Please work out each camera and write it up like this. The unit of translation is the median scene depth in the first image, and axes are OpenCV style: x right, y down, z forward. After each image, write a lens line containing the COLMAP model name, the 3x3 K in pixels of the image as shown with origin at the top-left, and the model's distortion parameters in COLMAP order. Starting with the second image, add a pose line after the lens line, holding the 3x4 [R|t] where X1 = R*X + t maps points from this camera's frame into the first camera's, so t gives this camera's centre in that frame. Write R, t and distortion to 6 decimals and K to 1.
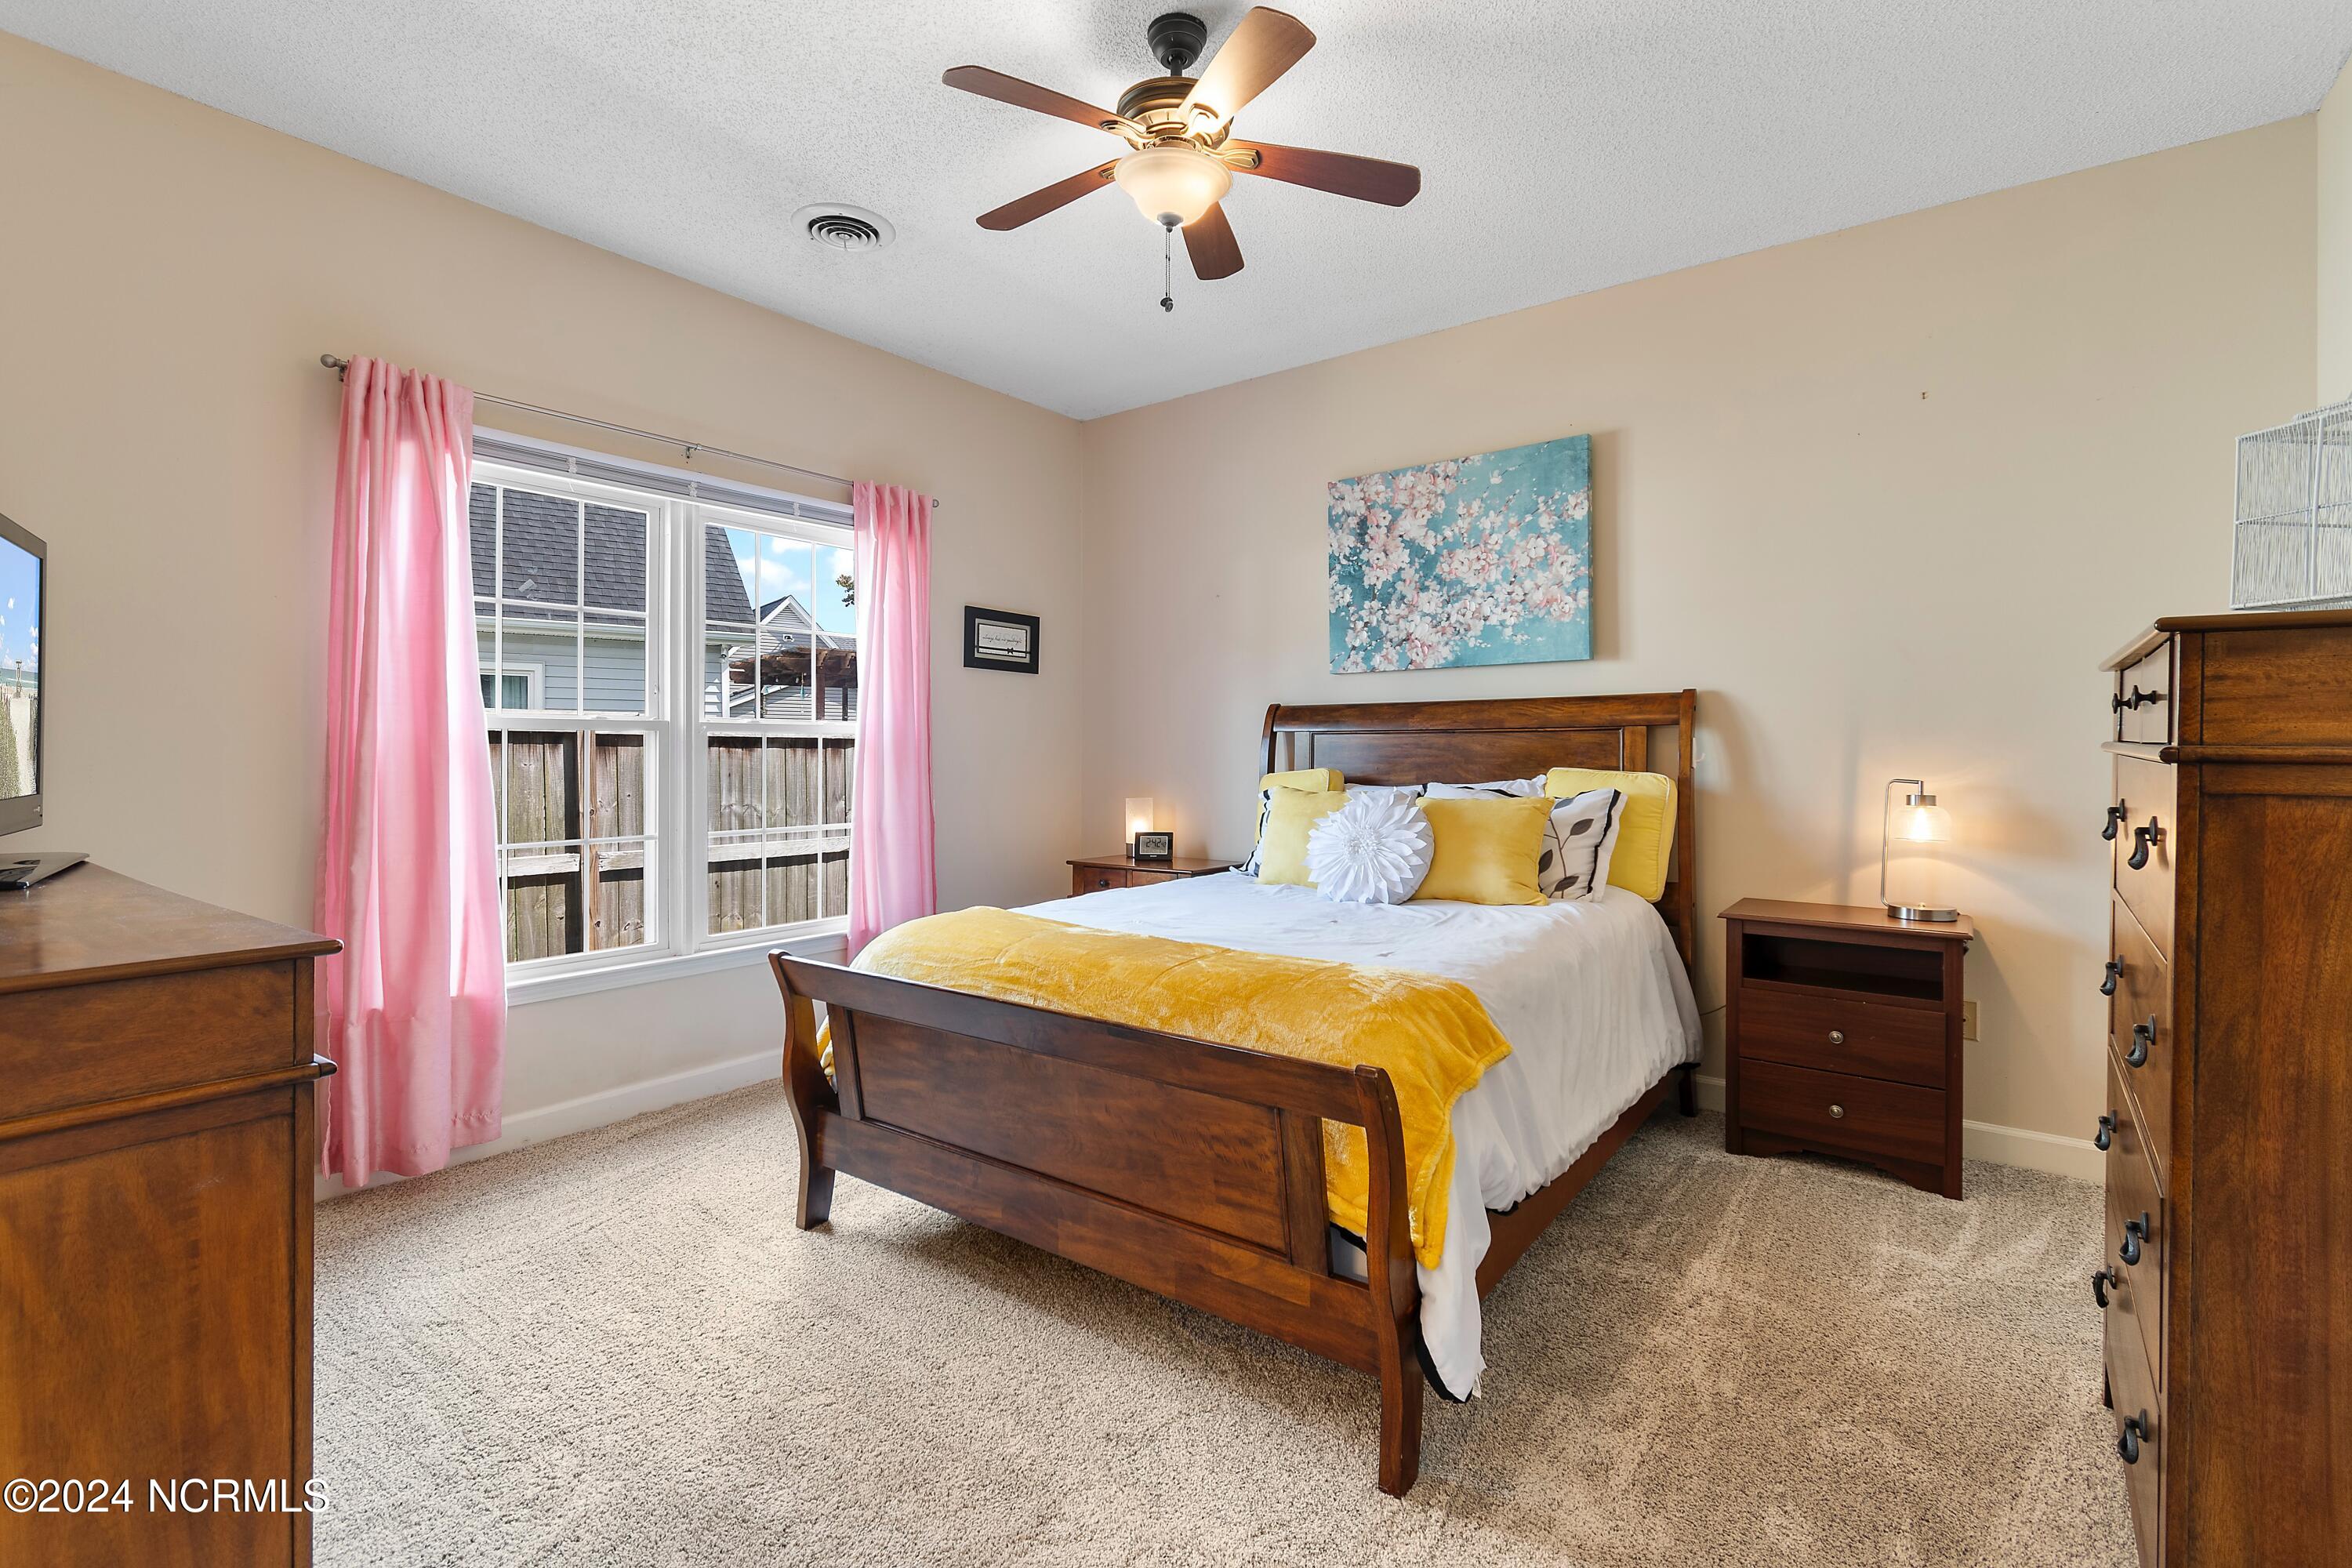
lens RADIAL K [[1063.8, 0, 1171.6], [0, 1063.8, 768.6], [0, 0, 1]] dist [0.002624, -0.000150]
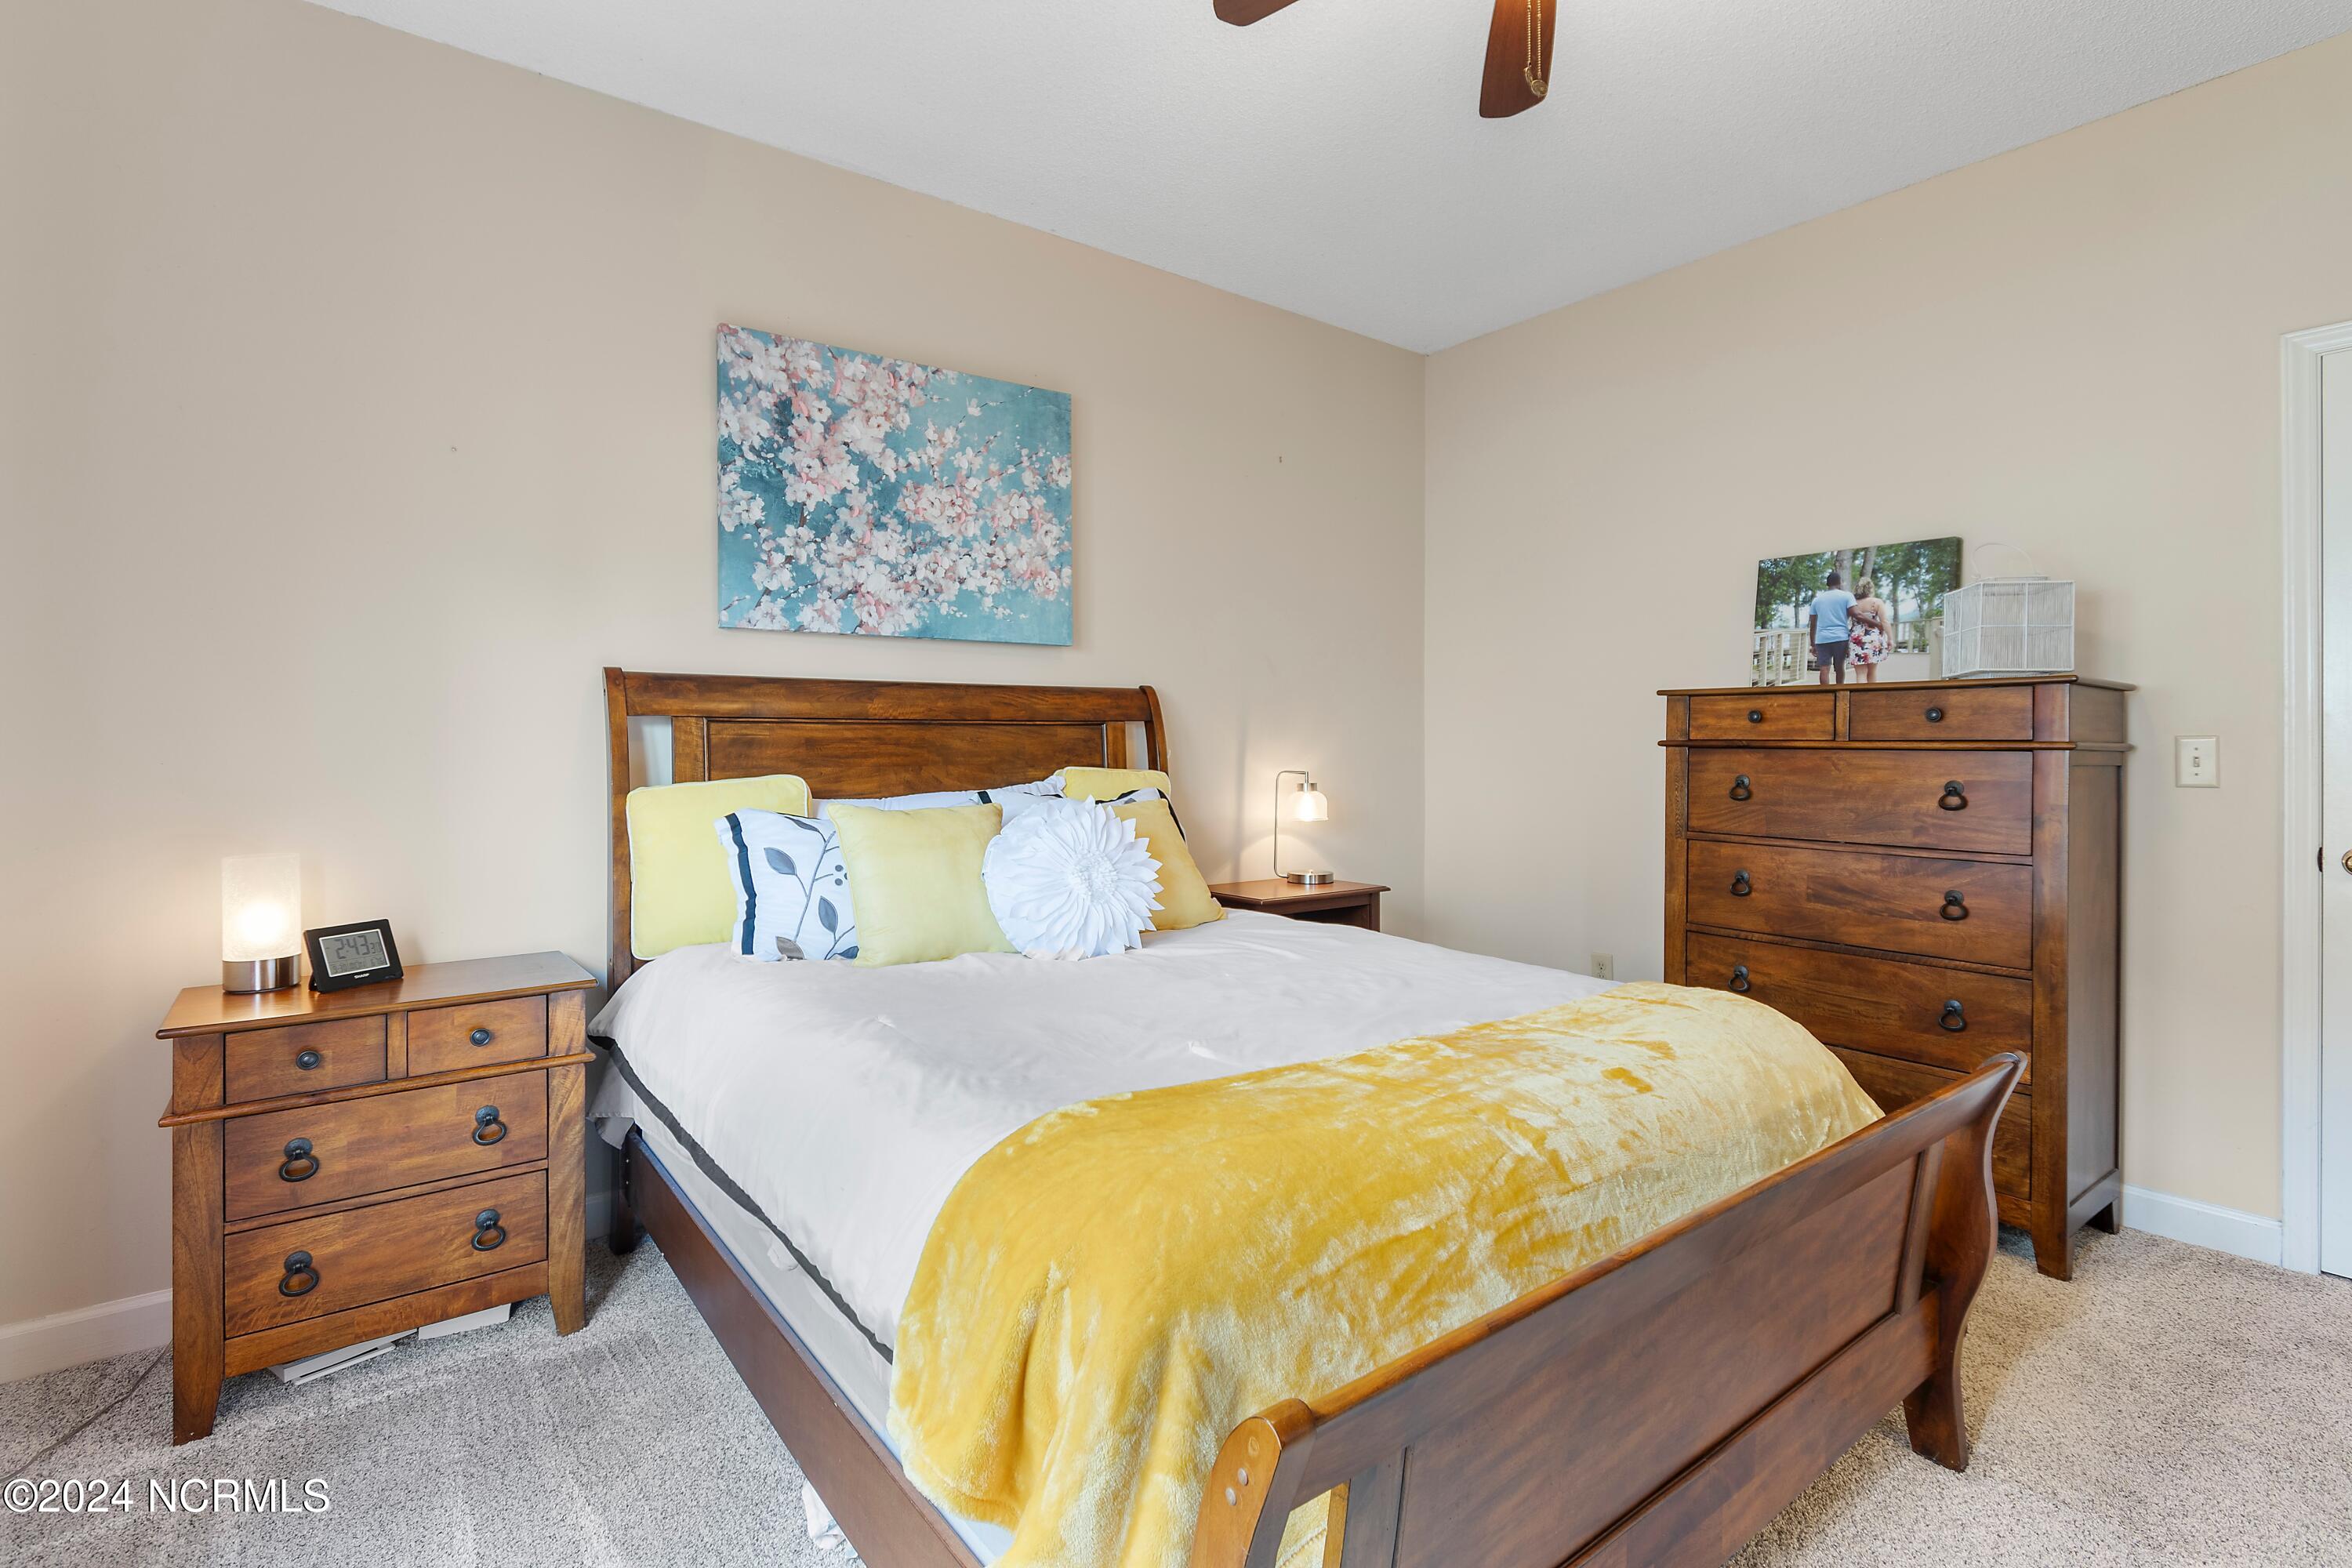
lens RADIAL K [[1119.8, 0, 1172.7], [0, 1119.8, 772.3], [0, 0, 1]] dist [-0.000497, -0.009032]
pose [[0.264236, -0.016967, 0.964309, -0.453867], [0.023323, 0.999665, 0.011199, -0.004219], [-0.964176, 0.019532, 0.264544, 0.608662]]
